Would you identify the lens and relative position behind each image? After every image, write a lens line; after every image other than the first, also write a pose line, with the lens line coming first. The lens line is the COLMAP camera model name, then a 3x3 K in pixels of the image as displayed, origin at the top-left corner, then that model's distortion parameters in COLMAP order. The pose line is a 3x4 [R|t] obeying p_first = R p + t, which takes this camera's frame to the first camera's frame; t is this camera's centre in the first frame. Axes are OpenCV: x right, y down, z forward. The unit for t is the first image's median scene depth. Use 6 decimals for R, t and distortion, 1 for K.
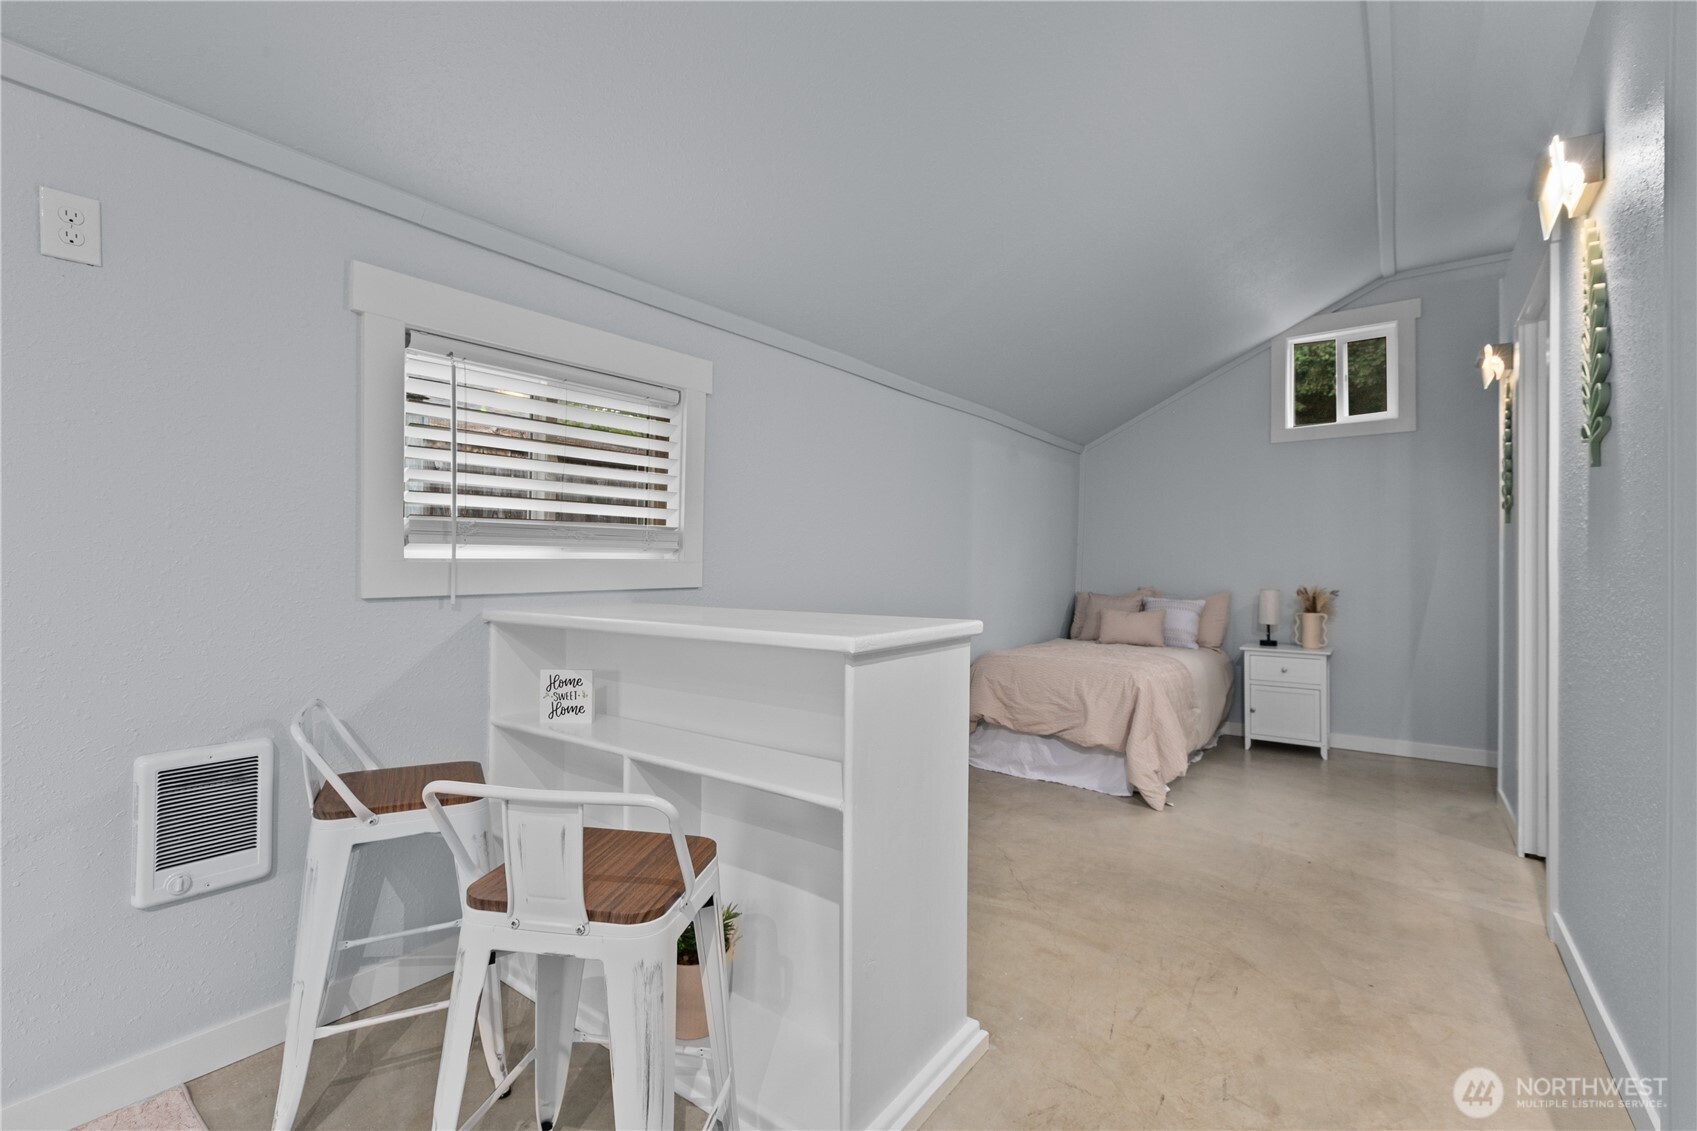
lens RADIAL K [[757.3, 0, 841.7], [0, 757.3, 558.2], [0, 0, 1]] dist [-0.000355, 0.000168]
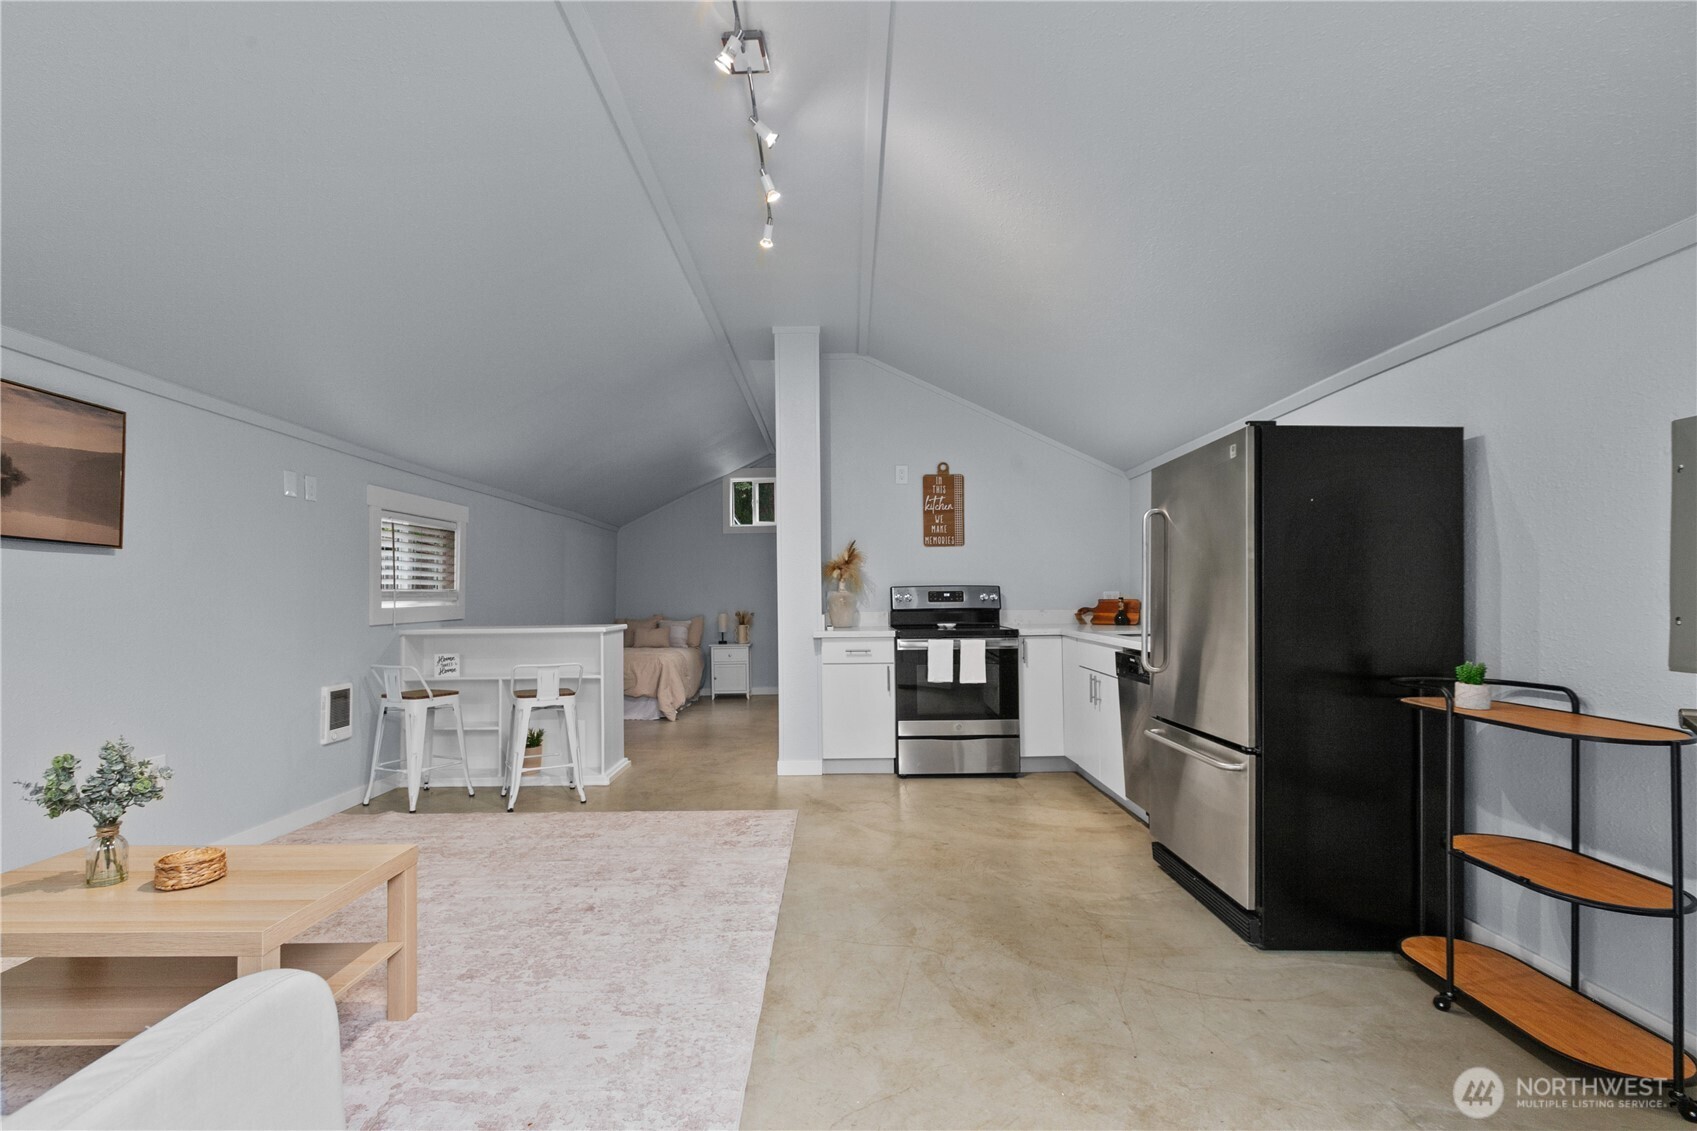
lens RADIAL K [[757.3, 0, 843.8], [0, 757.3, 586.8], [0, 0, 1]] dist [-0.000355, 0.000168]
pose [[0.793164, -0.007511, 0.608961, -0.814508], [0.011420, 0.999932, -0.002541, -0.040648], [-0.608901, 0.008970, 0.793196, -1.615627]]
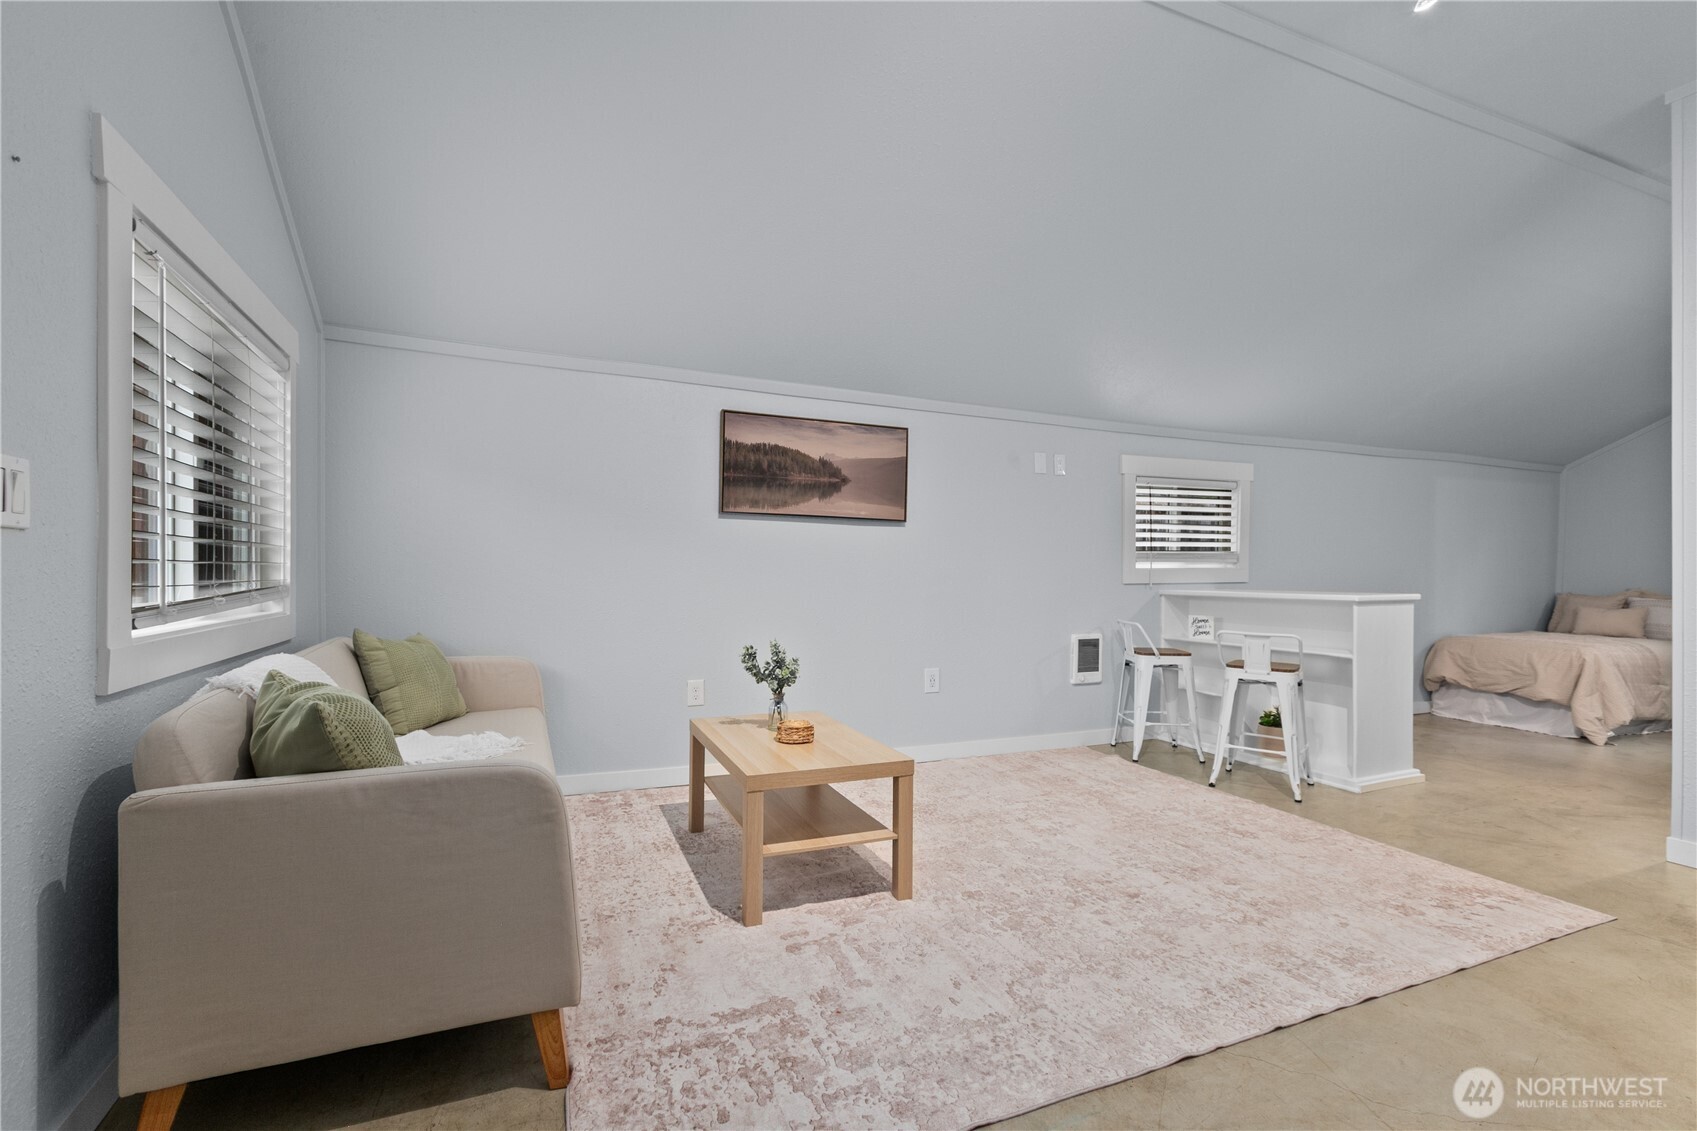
lens RADIAL K [[757.3, 0, 848.5], [0, 757.3, 572.0], [0, 0, 1]] dist [-0.000355, 0.000168]
pose [[0.867001, -0.004505, -0.498286, -0.143708], [0.008510, 0.999947, 0.005766, -0.008928], [0.498234, -0.009240, 0.866993, -1.547559]]
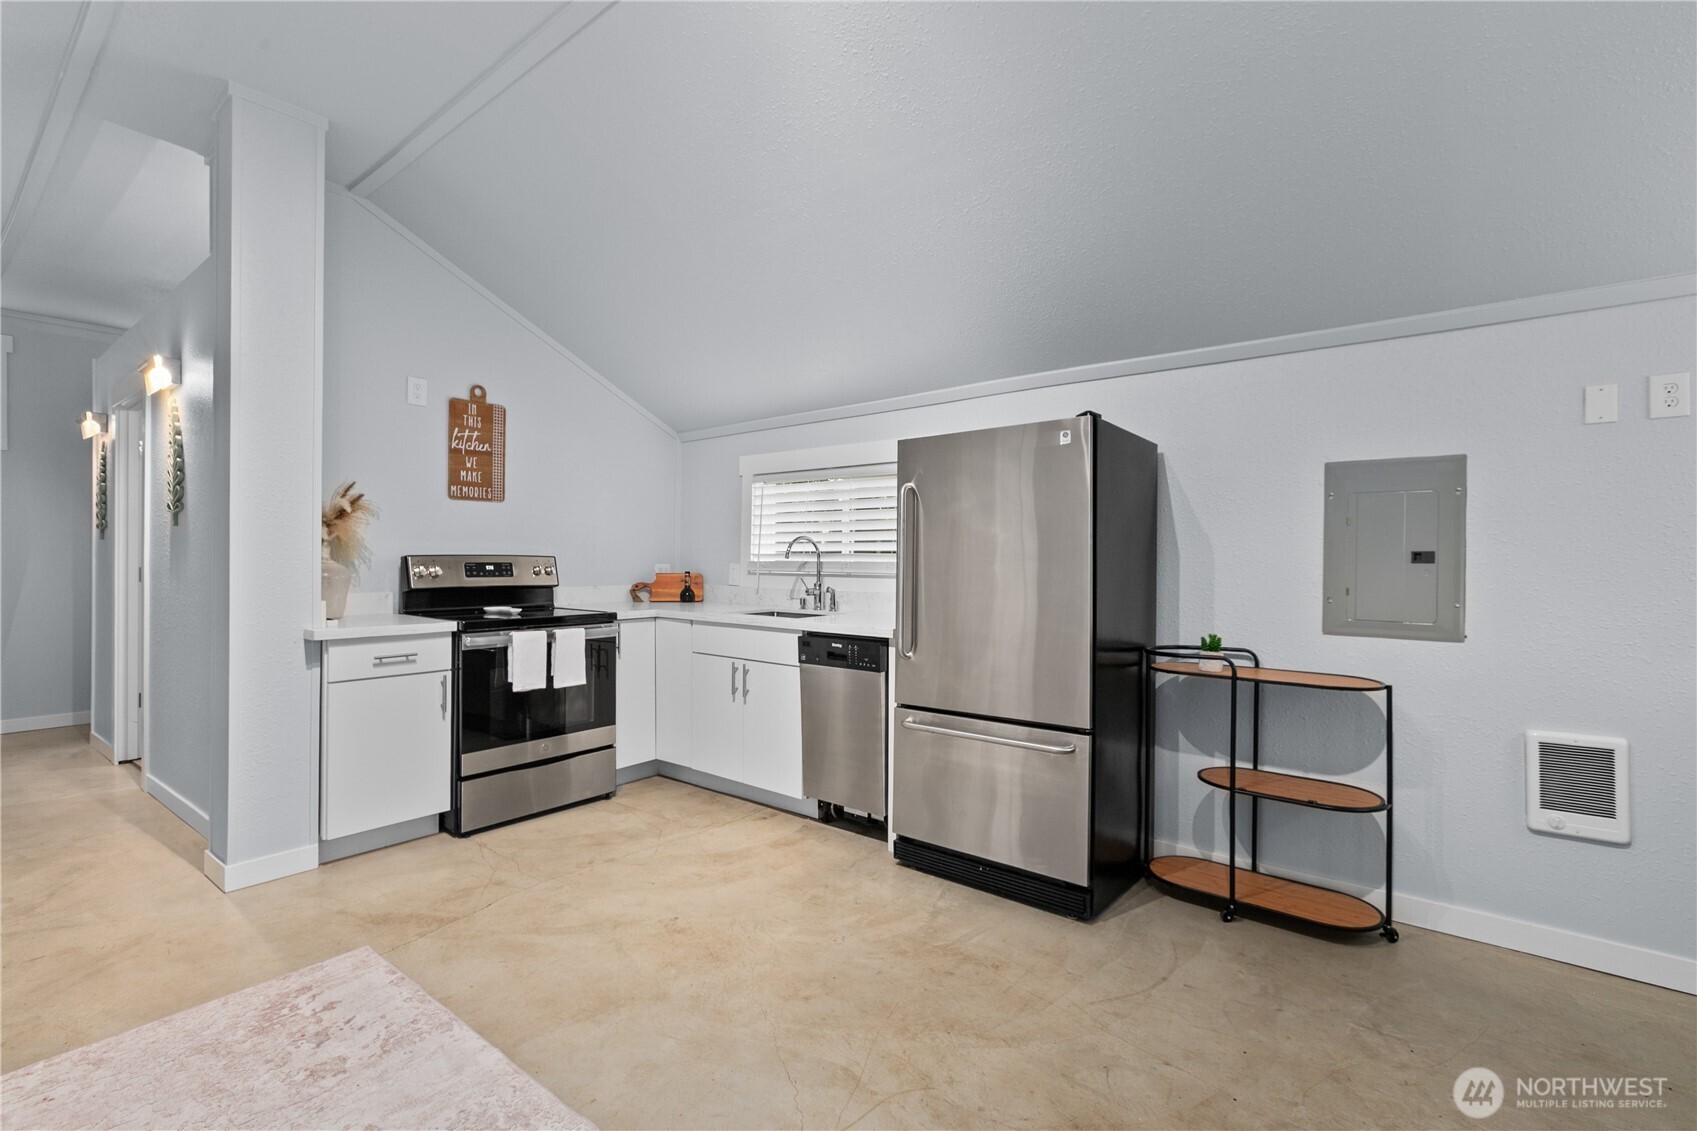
lens RADIAL K [[757.3, 0, 839.0], [0, 757.3, 558.8], [0, 0, 1]] dist [-0.000355, 0.000168]
pose [[0.031156, -0.006700, 0.999492, -0.818092], [-0.011779, 0.999906, 0.007069, -0.061960], [-0.999445, -0.011993, 0.031074, -0.700513]]
